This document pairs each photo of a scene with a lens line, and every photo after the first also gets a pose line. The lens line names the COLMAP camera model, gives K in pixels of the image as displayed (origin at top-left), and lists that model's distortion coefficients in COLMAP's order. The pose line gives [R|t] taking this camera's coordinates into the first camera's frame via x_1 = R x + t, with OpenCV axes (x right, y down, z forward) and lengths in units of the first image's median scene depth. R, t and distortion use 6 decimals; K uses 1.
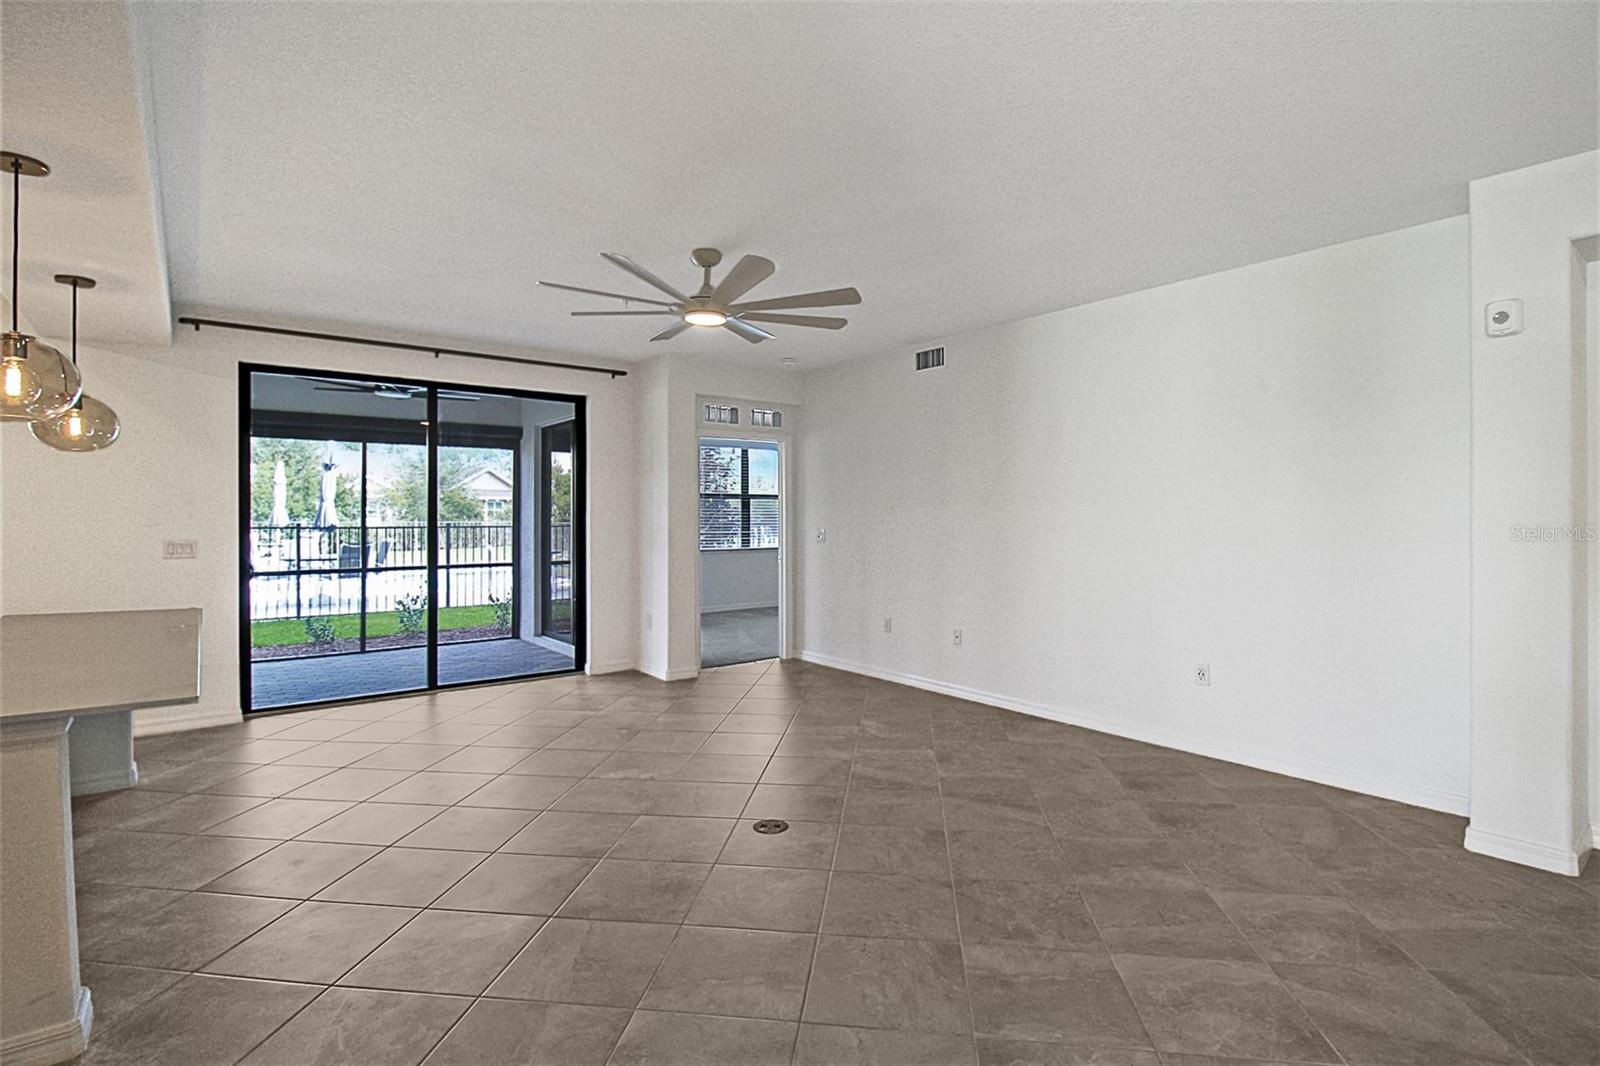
lens RADIAL K [[779.8, 0, 796.0], [0, 779.8, 523.6], [0, 0, 1]] dist [0.001453, -0.007715]
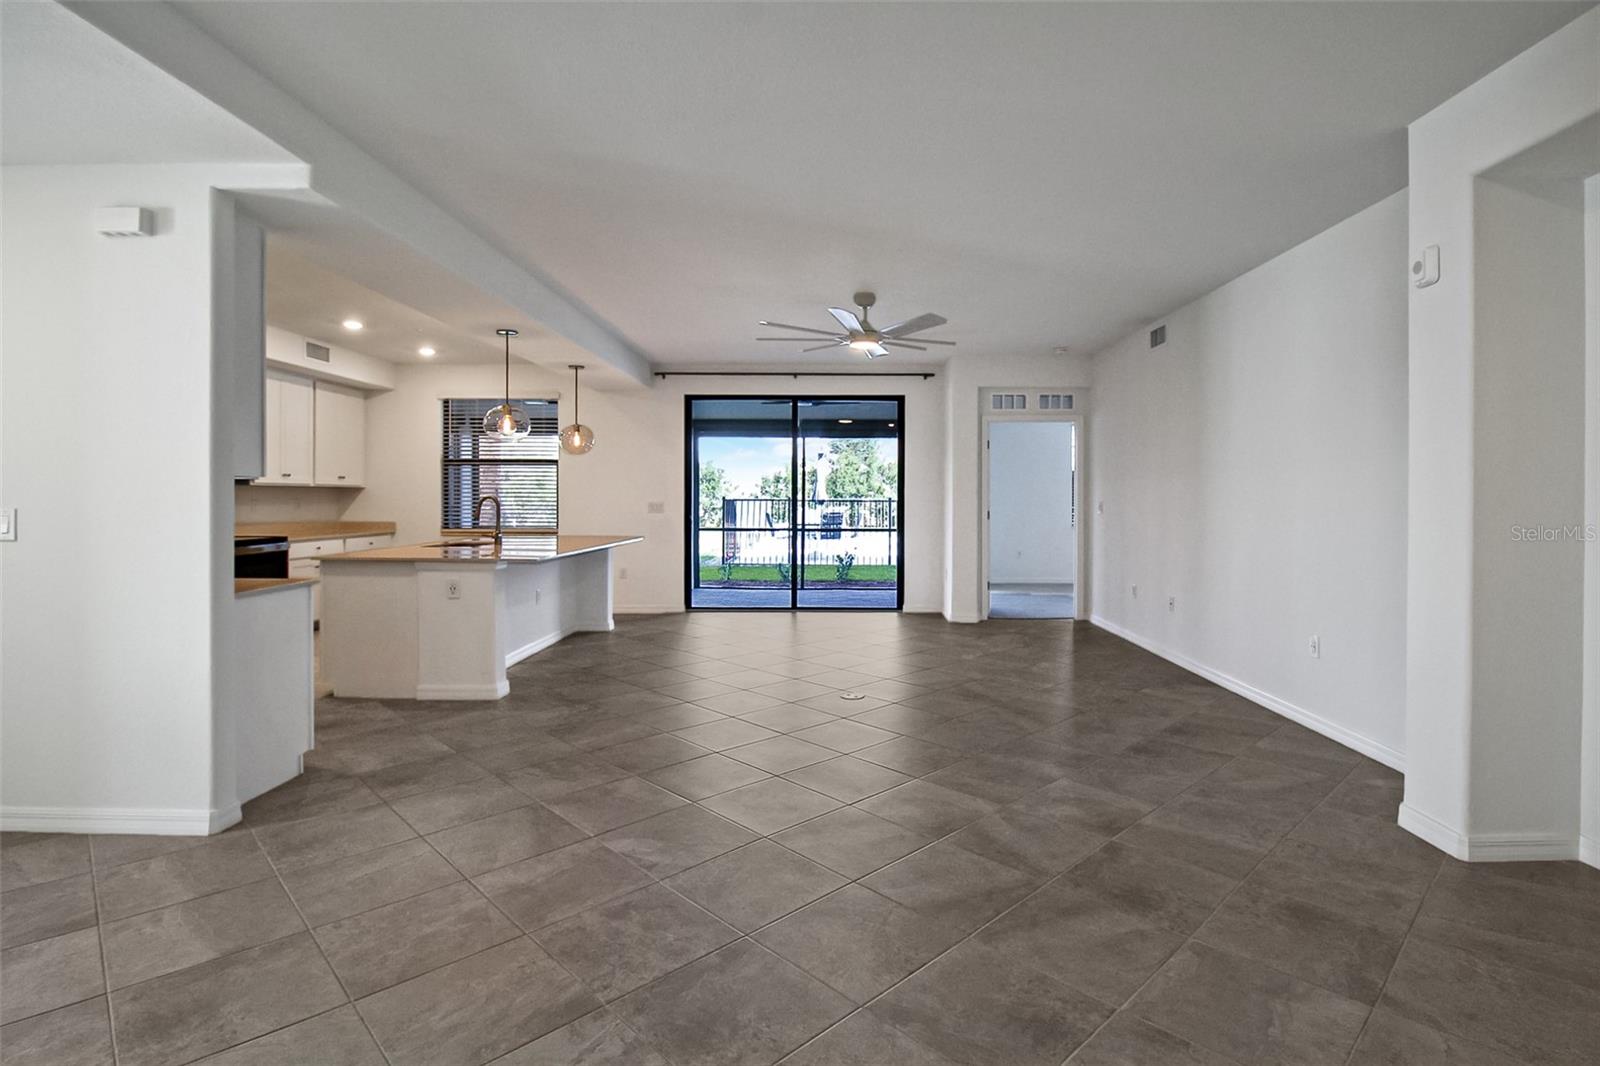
lens RADIAL K [[768.8, 0, 800.8], [0, 768.8, 497.4], [0, 0, 1]] dist [0.002268, 0.000152]
pose [[0.779461, 0.004164, -0.626436, 0.433828], [-0.009862, 0.999936, -0.005624, 0.014476], [0.626373, 0.010561, 0.779452, -0.100283]]
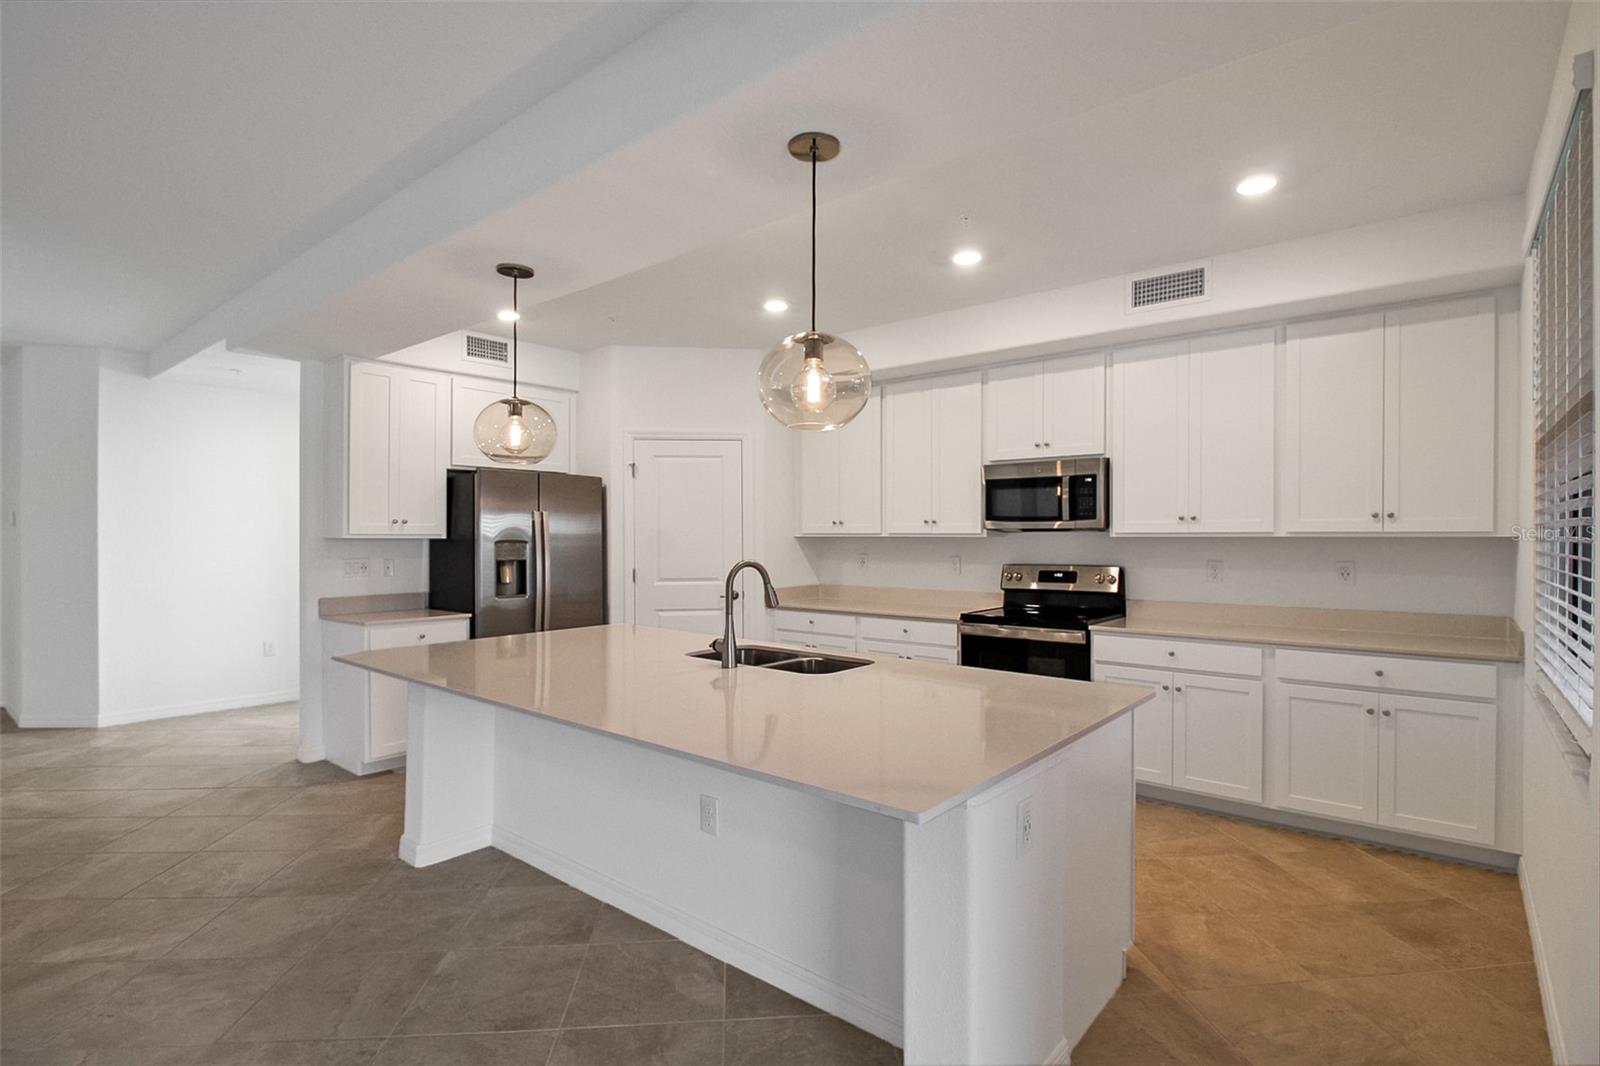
lens RADIAL K [[790.8, 0, 811.2], [0, 790.8, 536.1], [0, 0, 1]] dist [0.001079, -0.013553]
pose [[-0.972489, 0.000803, -0.232948, -0.432406], [-0.001706, 0.999943, 0.010570, -0.009520], [0.232943, 0.010677, -0.972432, 0.902898]]
